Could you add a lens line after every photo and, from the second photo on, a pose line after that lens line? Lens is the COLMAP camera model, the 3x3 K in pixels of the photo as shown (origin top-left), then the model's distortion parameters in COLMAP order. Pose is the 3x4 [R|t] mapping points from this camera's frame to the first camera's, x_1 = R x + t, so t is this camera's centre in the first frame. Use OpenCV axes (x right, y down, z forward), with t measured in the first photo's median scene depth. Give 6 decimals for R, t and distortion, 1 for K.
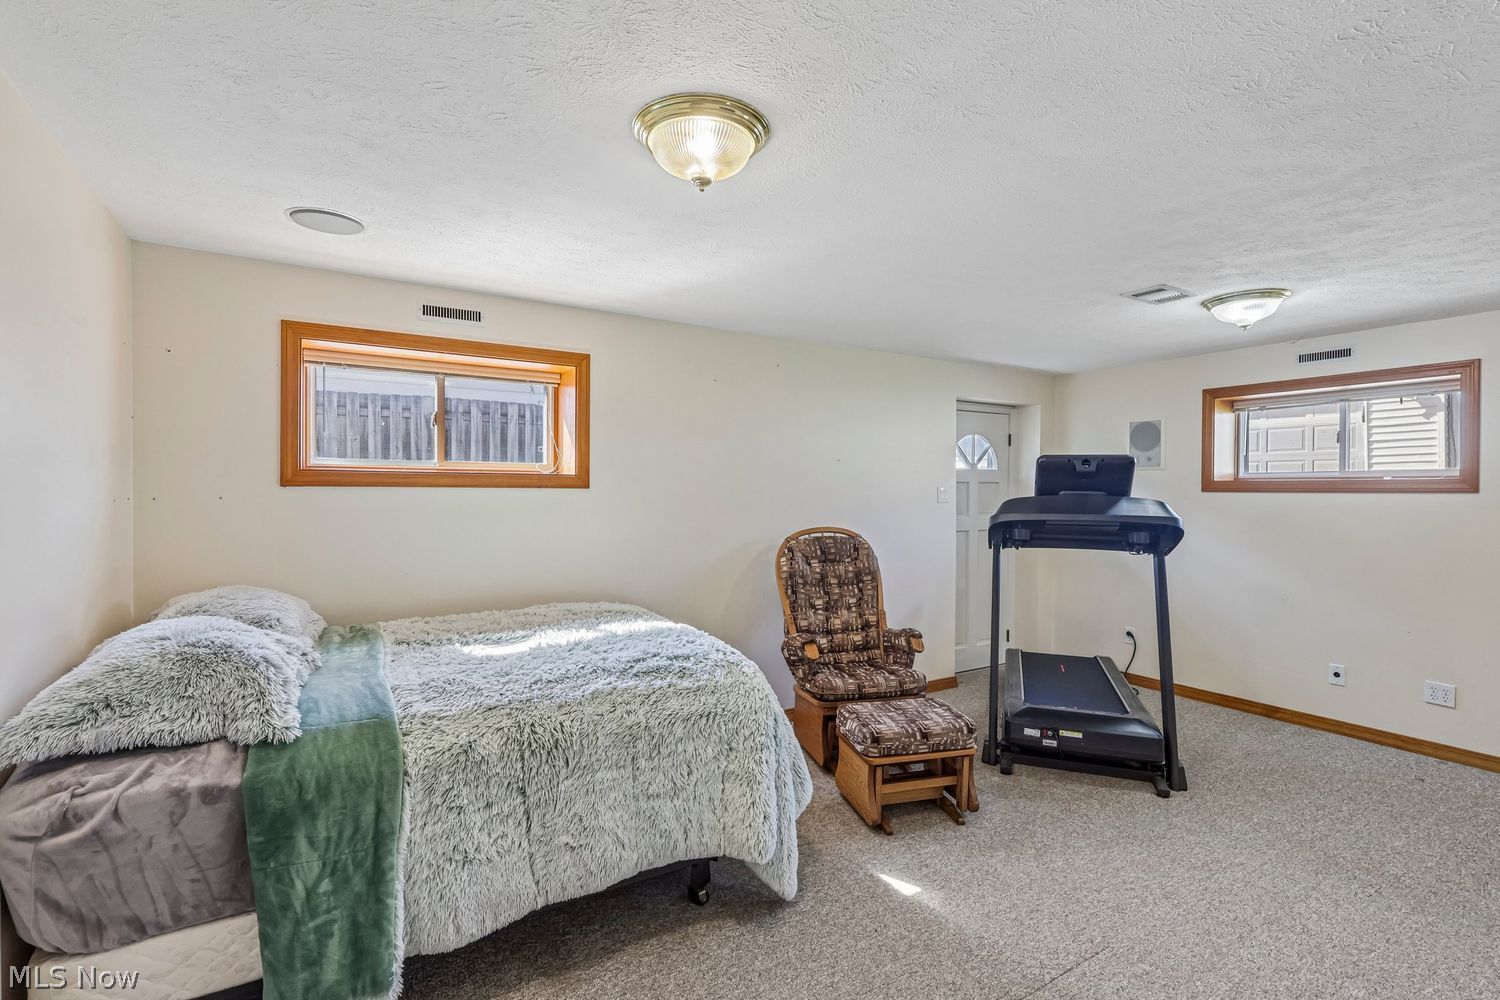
lens RADIAL K [[692.7, 0, 746.0], [0, 692.7, 500.9], [0, 0, 1]] dist [-0.003735, 0.001980]
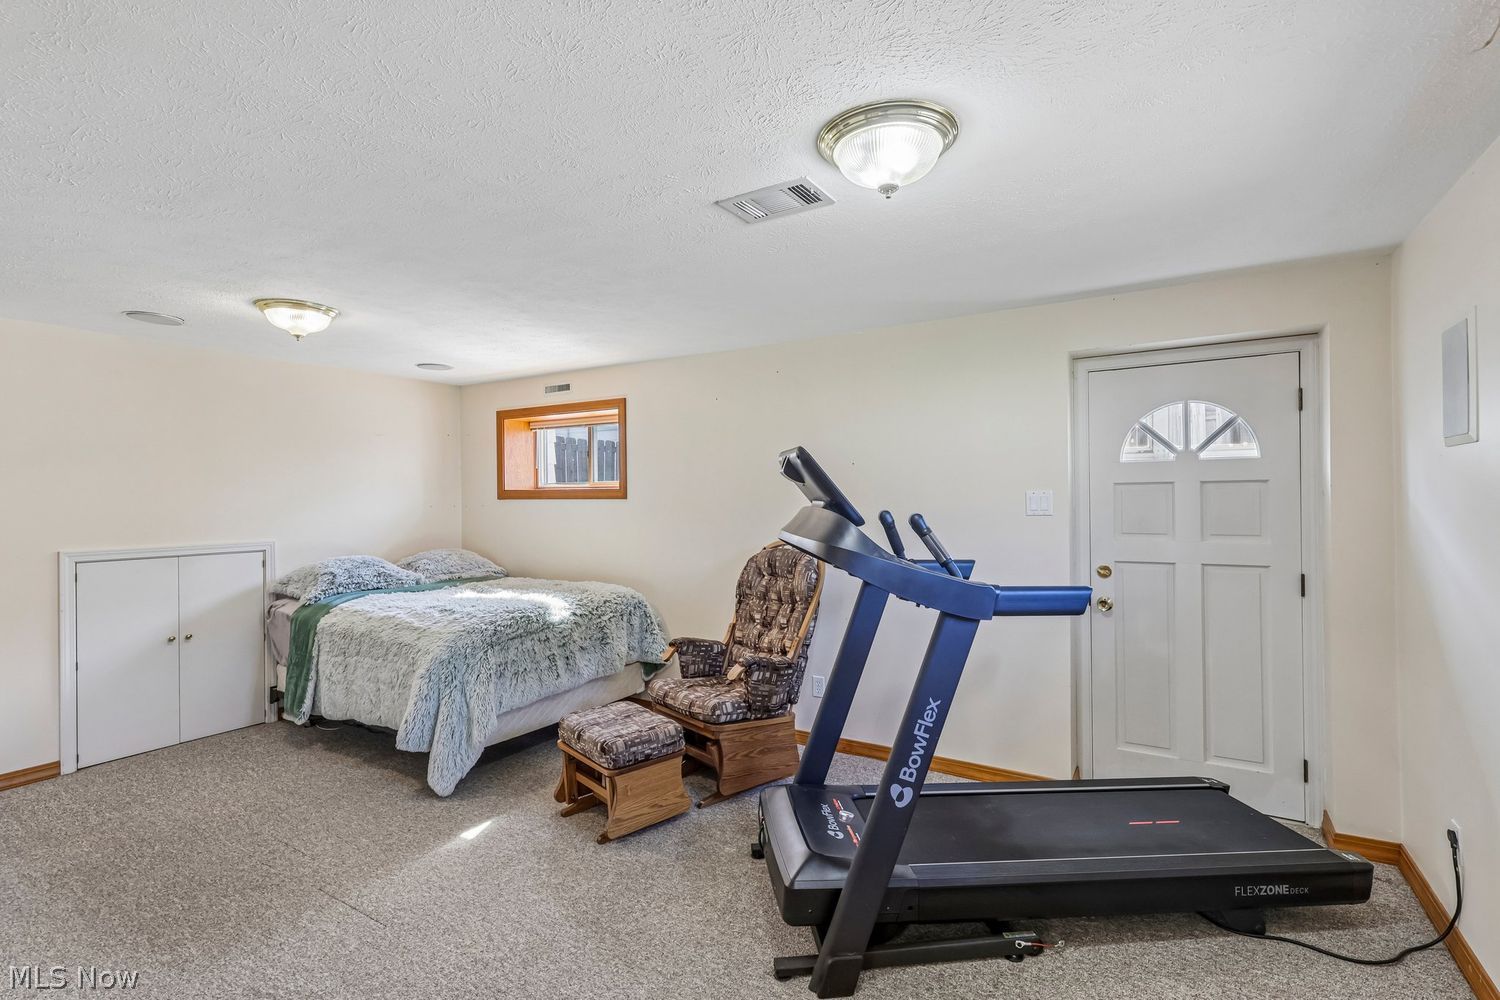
lens RADIAL K [[692.7, 0, 747.1], [0, 692.7, 499.4], [0, 0, 1]] dist [-0.003735, 0.001980]
pose [[0.444087, -0.006841, -0.895958, 1.073904], [-0.007193, 0.999911, -0.011200, -0.004208], [0.895955, 0.011418, 0.443998, 0.630384]]
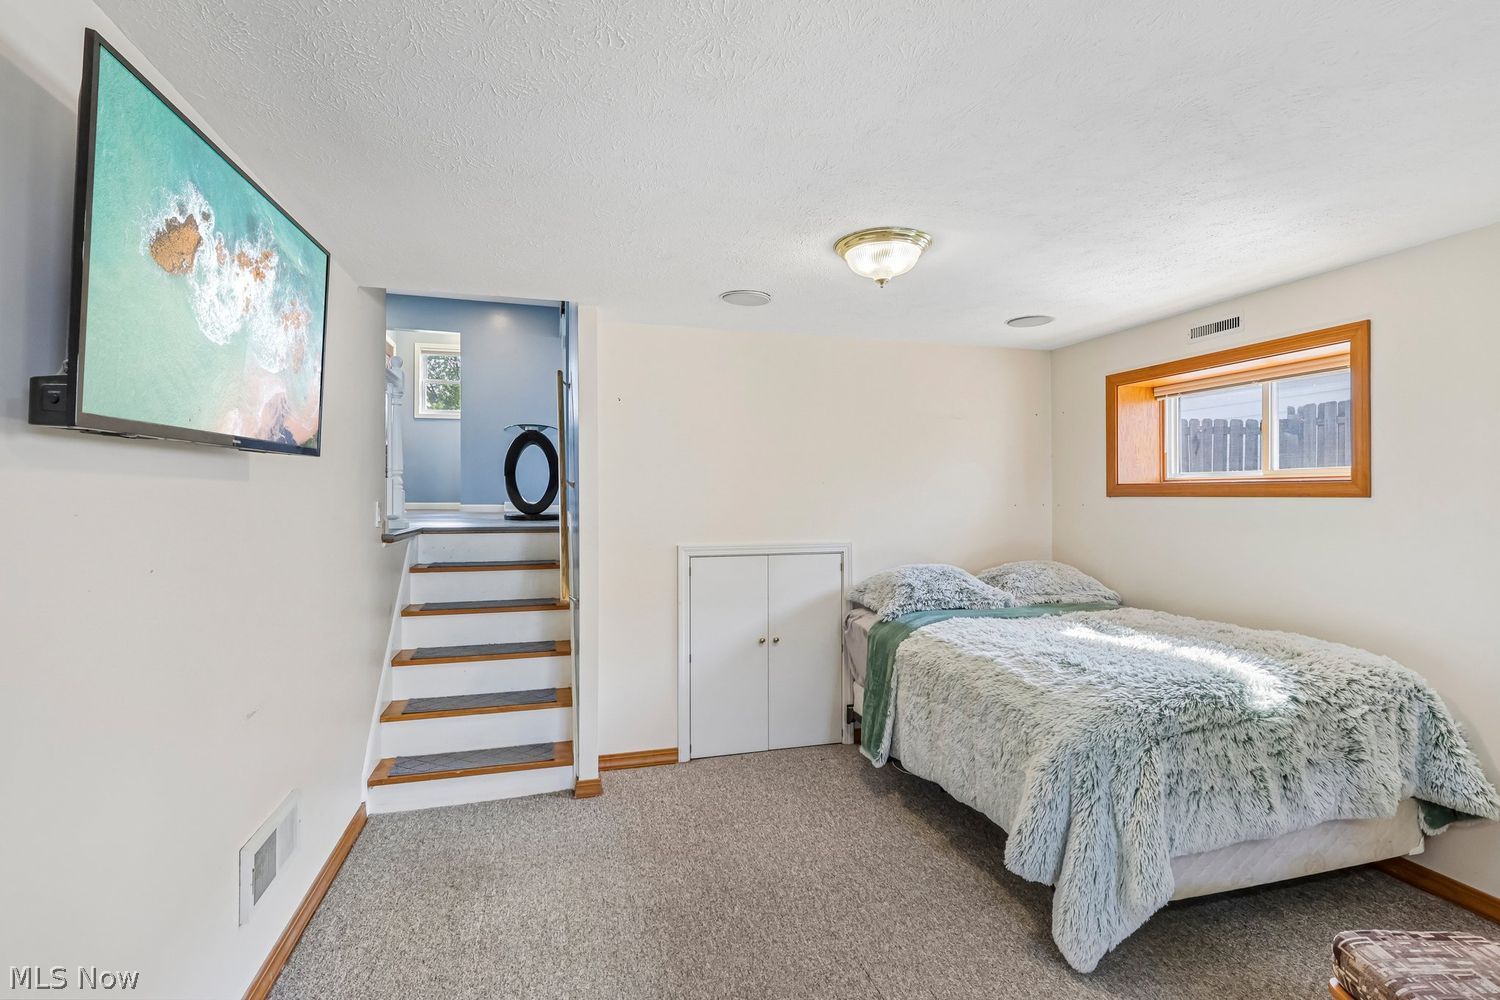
lens RADIAL K [[692.7, 0, 748.9], [0, 692.7, 496.2], [0, 0, 1]] dist [-0.003735, 0.001980]
pose [[-0.275979, -0.004851, -0.961151, 0.691086], [-0.016670, 0.999861, -0.000260, -0.008133], [0.961019, 0.015951, -0.276022, 0.568327]]
